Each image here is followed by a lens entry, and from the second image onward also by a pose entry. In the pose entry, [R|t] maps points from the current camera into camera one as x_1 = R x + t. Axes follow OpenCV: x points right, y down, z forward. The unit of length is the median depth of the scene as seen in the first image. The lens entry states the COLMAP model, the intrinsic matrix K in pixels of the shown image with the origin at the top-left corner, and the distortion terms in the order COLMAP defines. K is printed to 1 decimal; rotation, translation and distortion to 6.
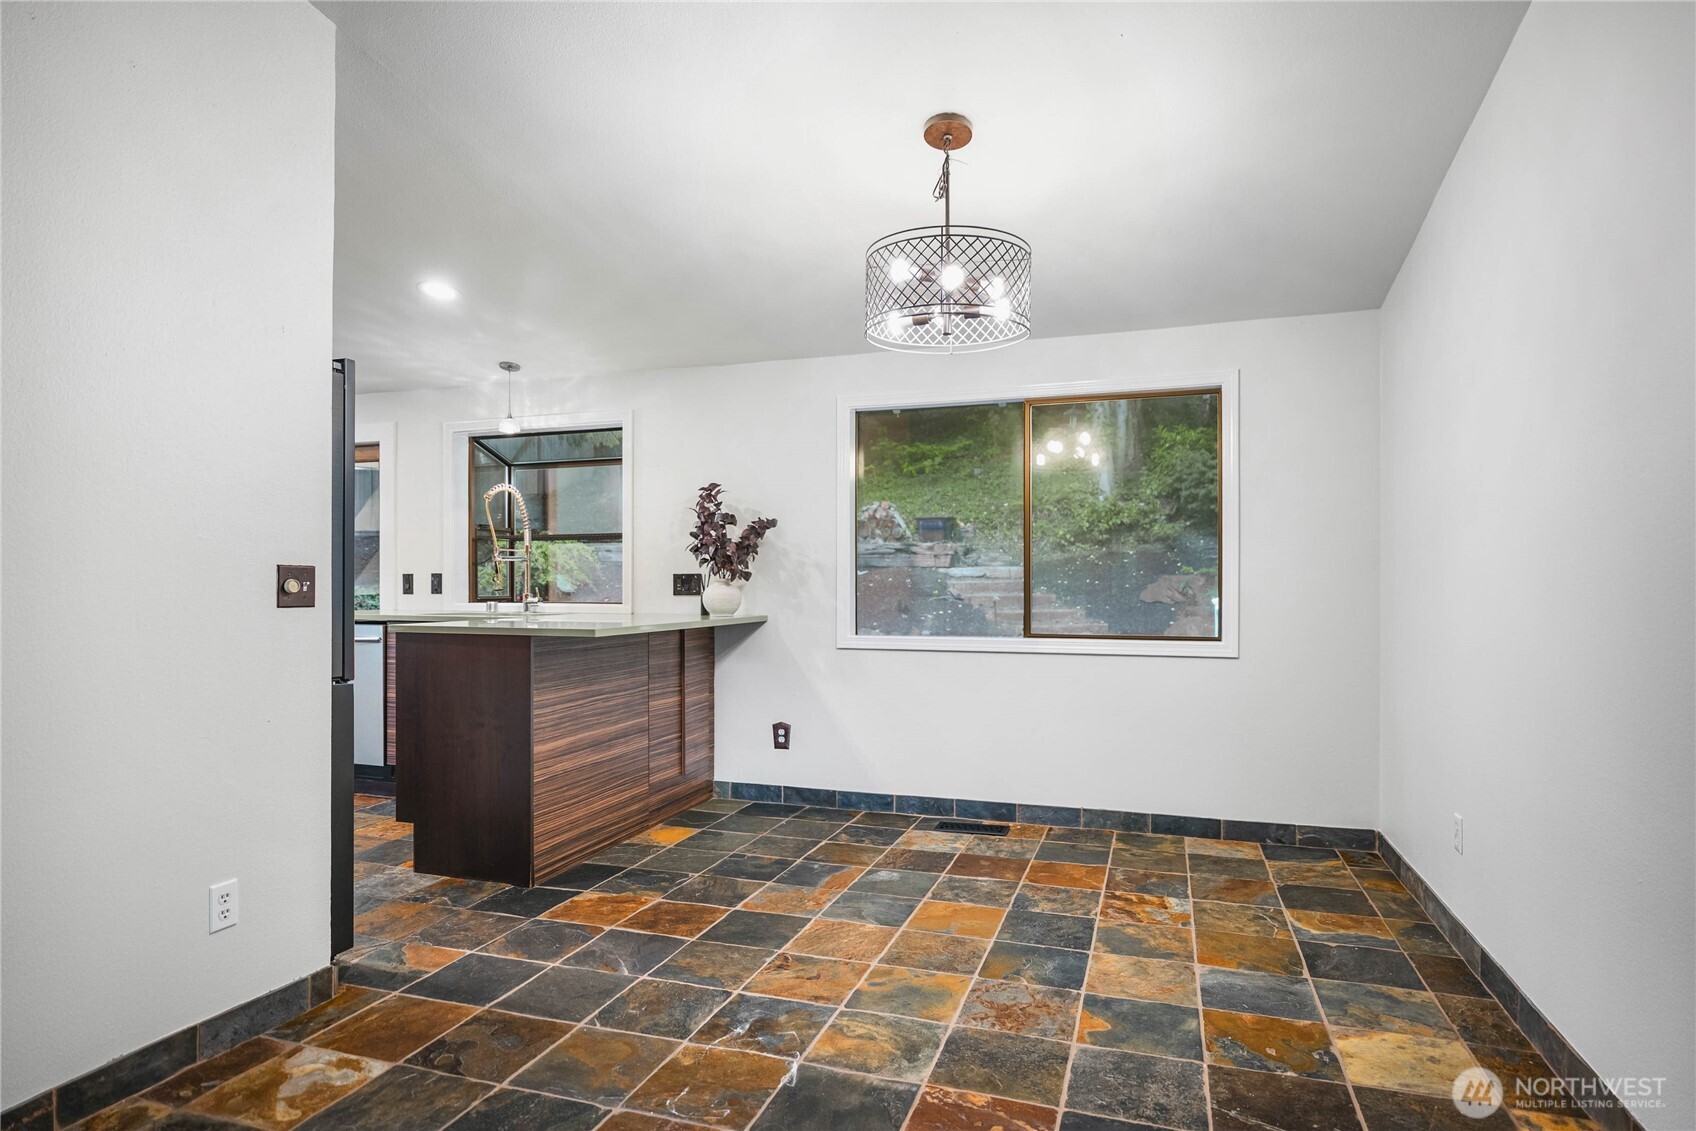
lens RADIAL K [[916.3, 0, 853.9], [0, 916.3, 574.1], [0, 0, 1]] dist [-0.012098, -0.000481]
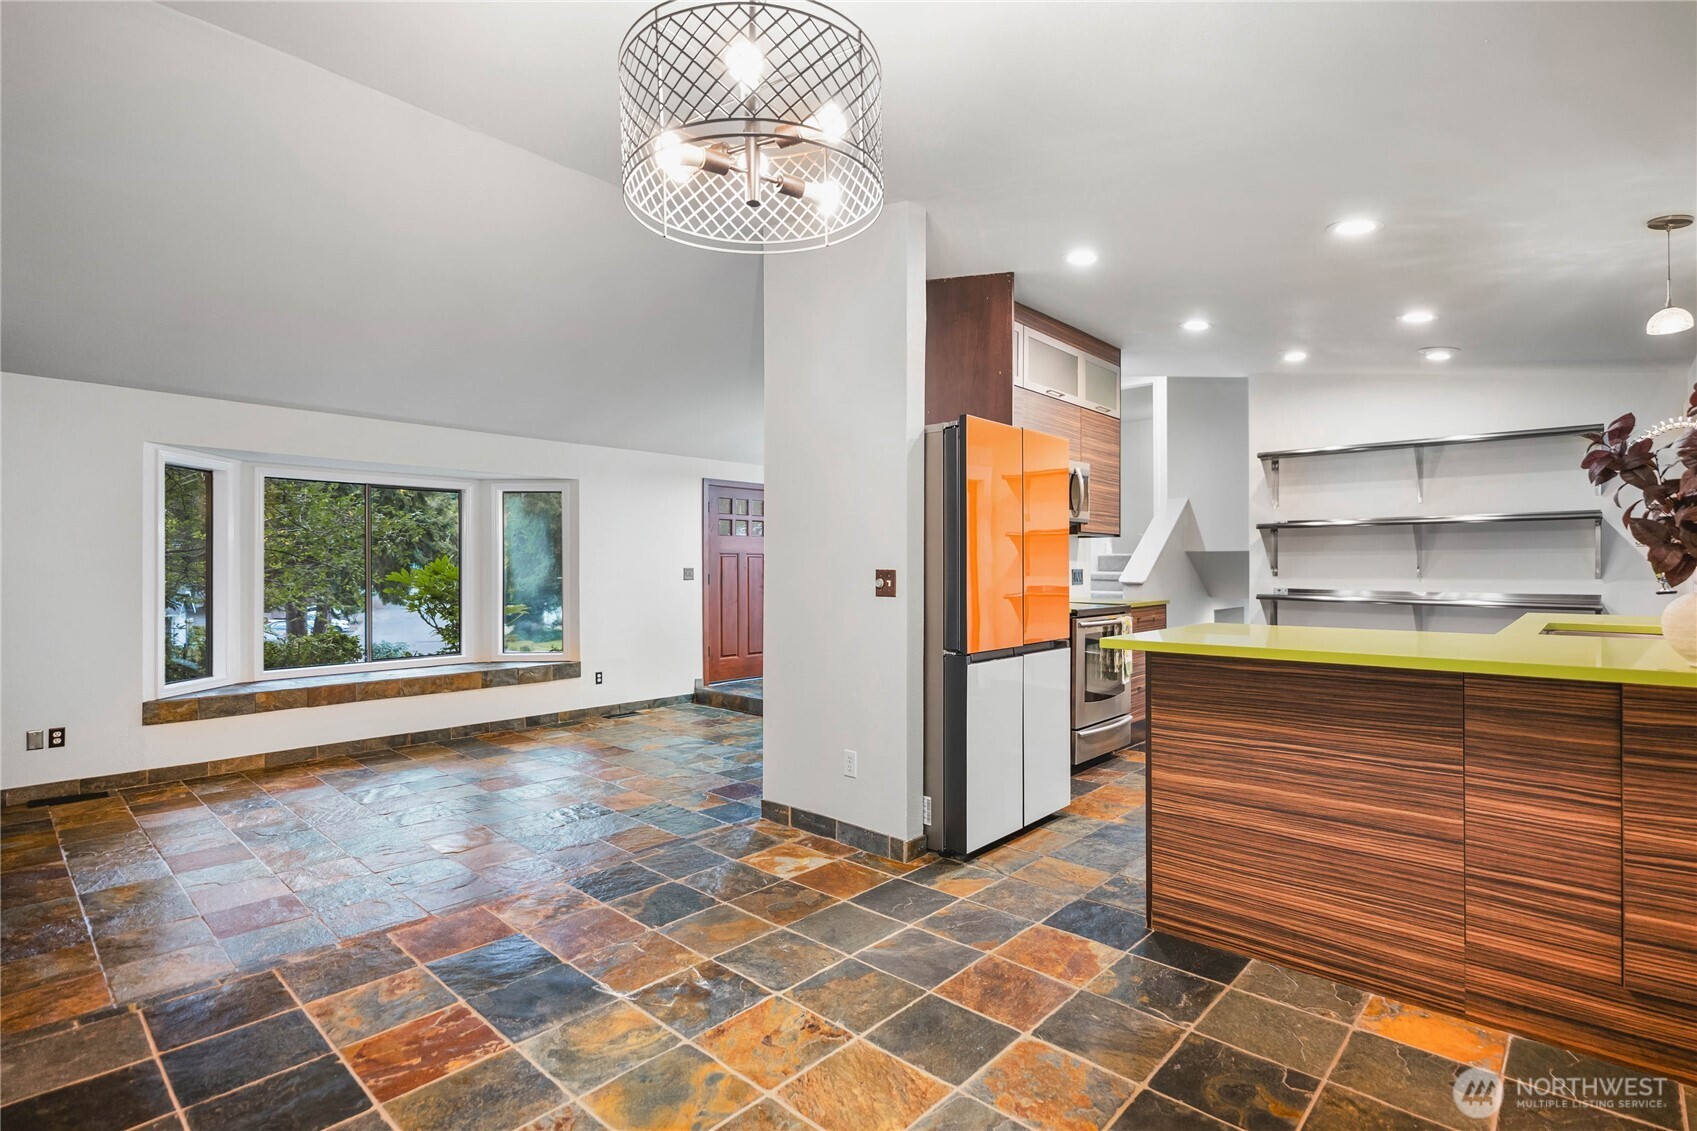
lens RADIAL K [[812.5, 0, 844.5], [0, 812.5, 574.5], [0, 0, 1]] dist [0.010904, -0.002331]
pose [[-0.407460, 0.007856, -0.913189, 0.410621], [0.013300, 0.999908, 0.002668, -0.003071], [0.913126, -0.011058, -0.407527, 0.899913]]
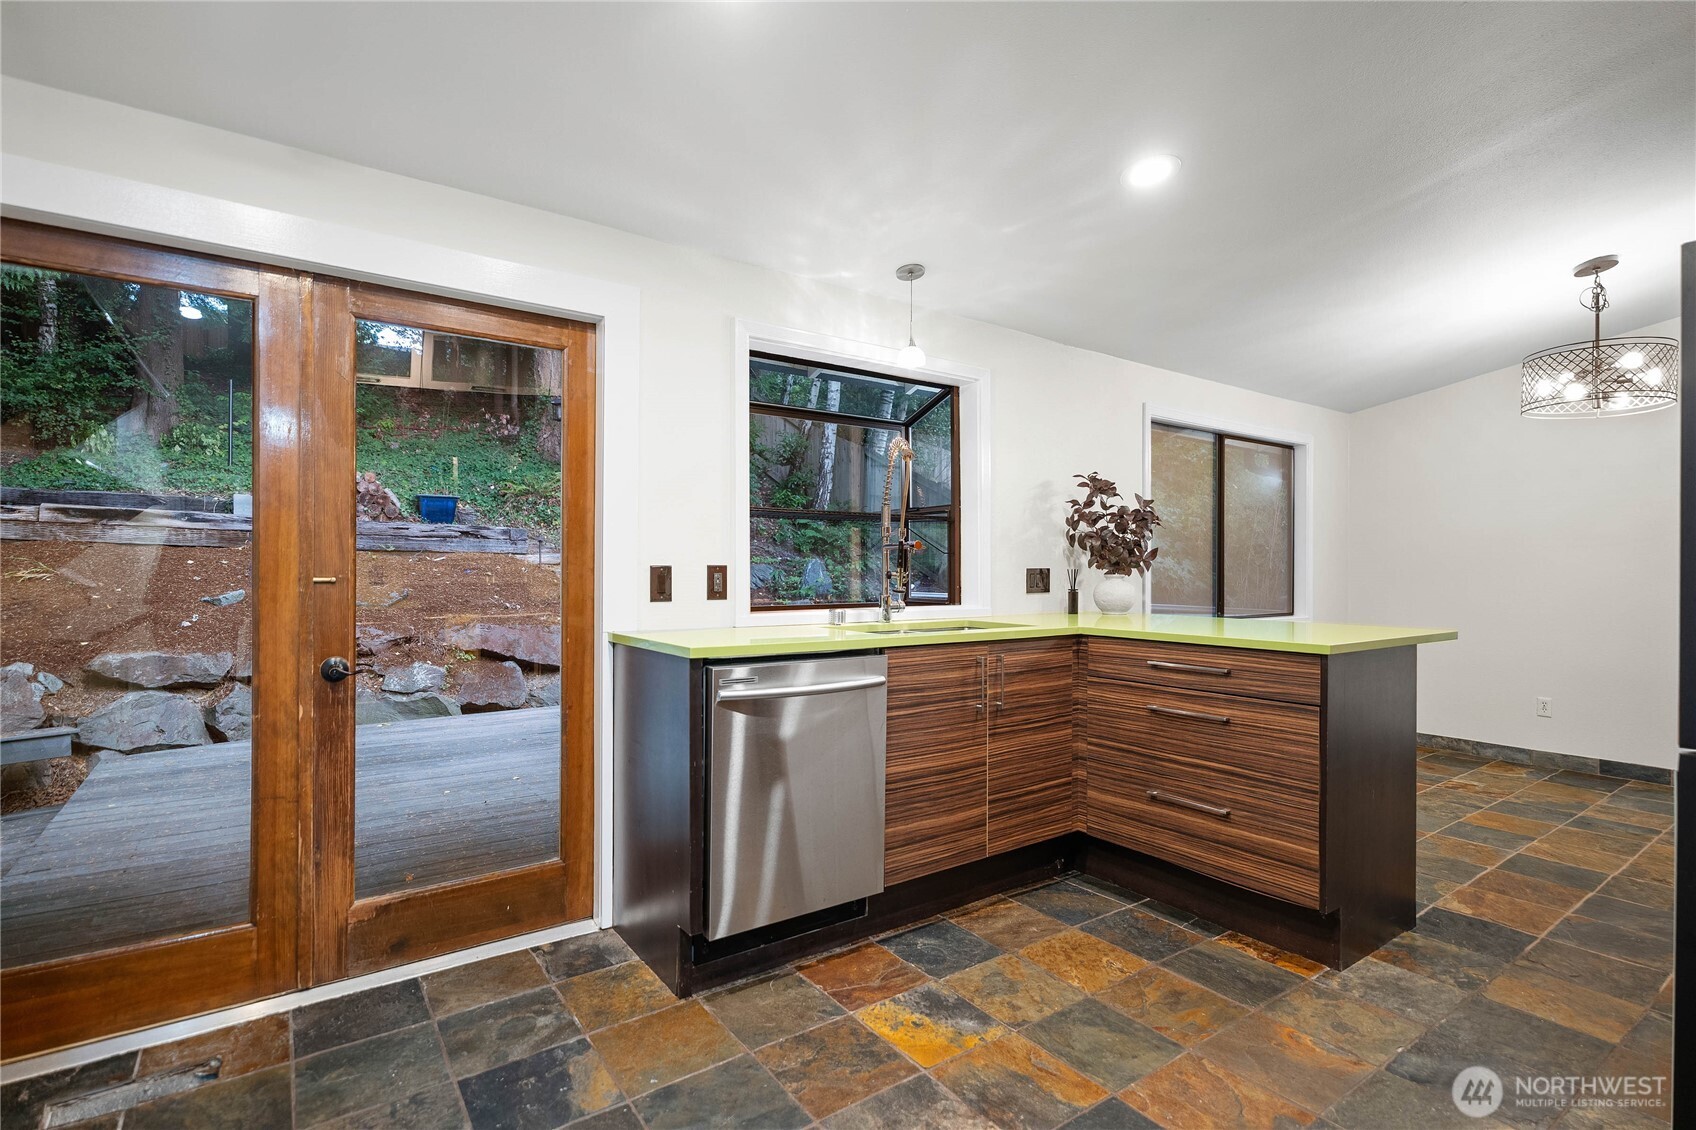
lens RADIAL K [[800.0, 0, 852.6], [0, 800.0, 566.1], [0, 0, 1]] dist [0.003969, -0.000300]
pose [[0.594129, 0.003243, 0.804363, -1.112956], [-0.010064, 0.999944, 0.003403, -0.004179], [-0.804307, -0.010117, 0.594128, 0.830976]]
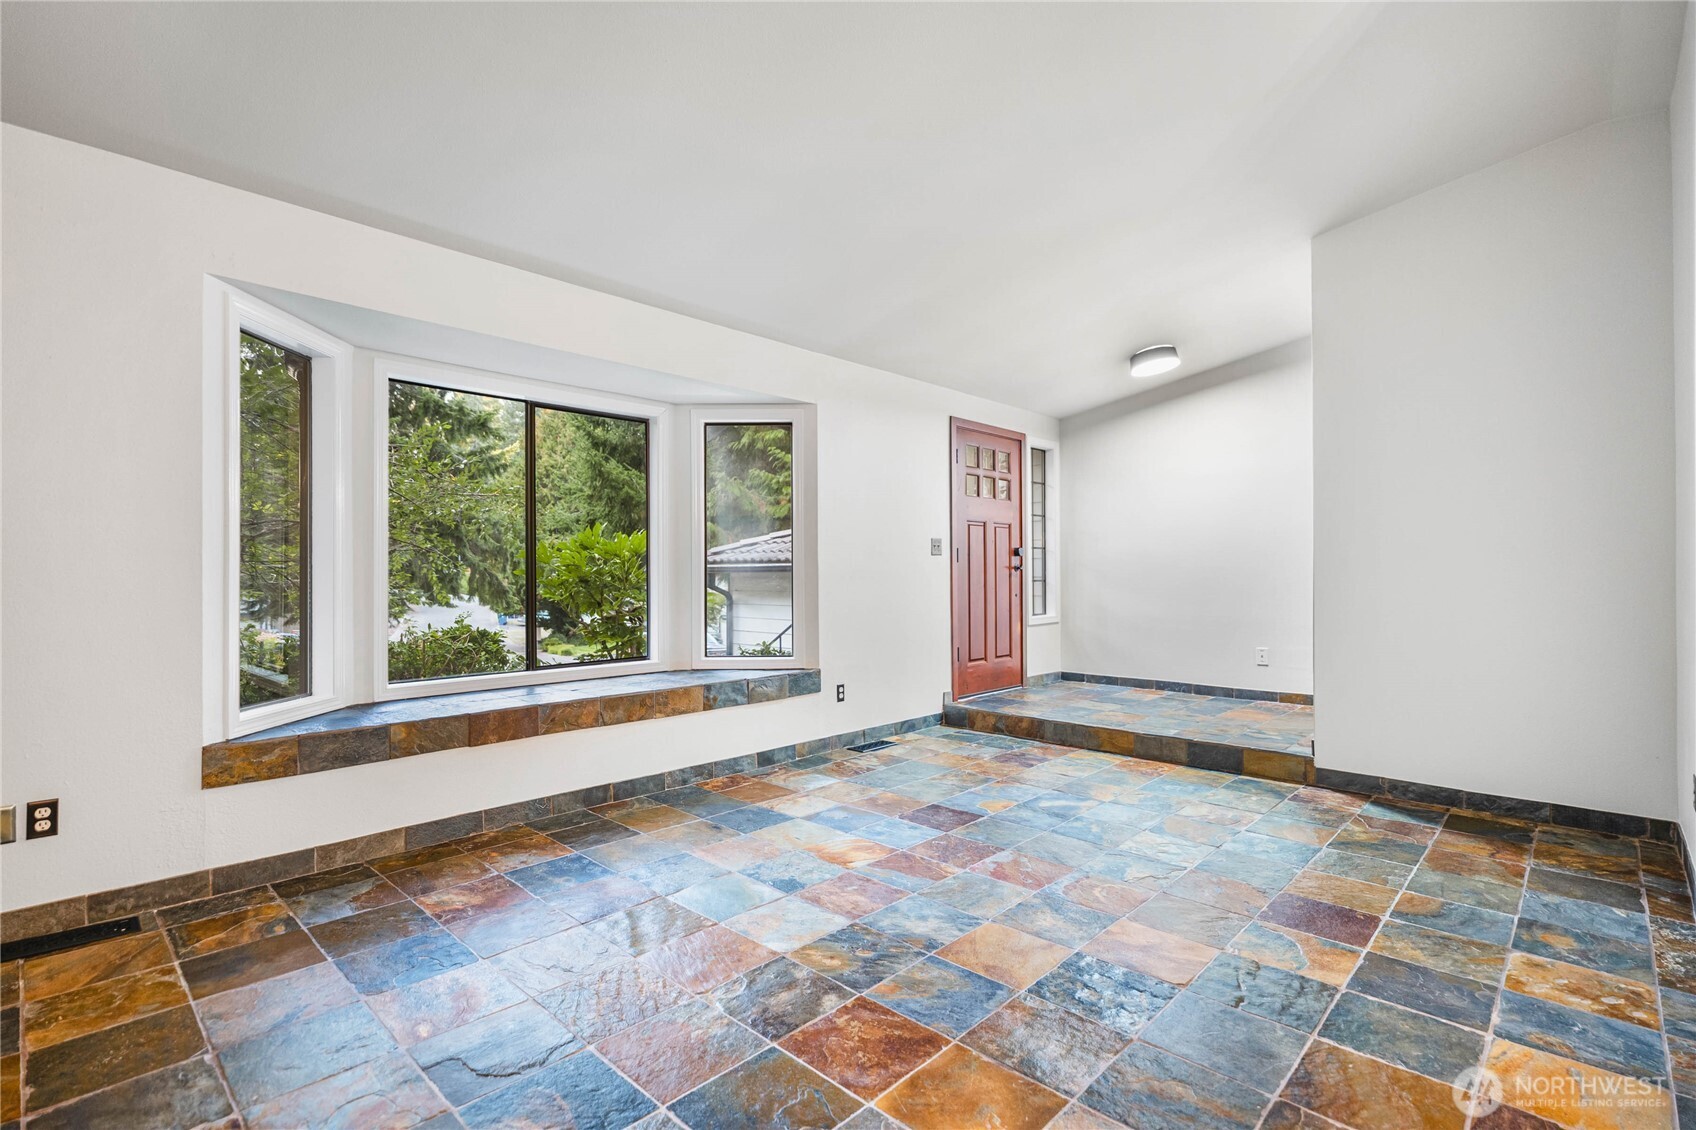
lens RADIAL K [[800.0, 0, 855.3], [0, 800.0, 577.8], [0, 0, 1]] dist [0.003969, -0.000300]
pose [[-0.415968, 0.006963, -0.909353, 0.095519], [0.015530, 0.999879, 0.000553, 0.047019], [0.909247, -0.013892, -0.416026, 0.200499]]
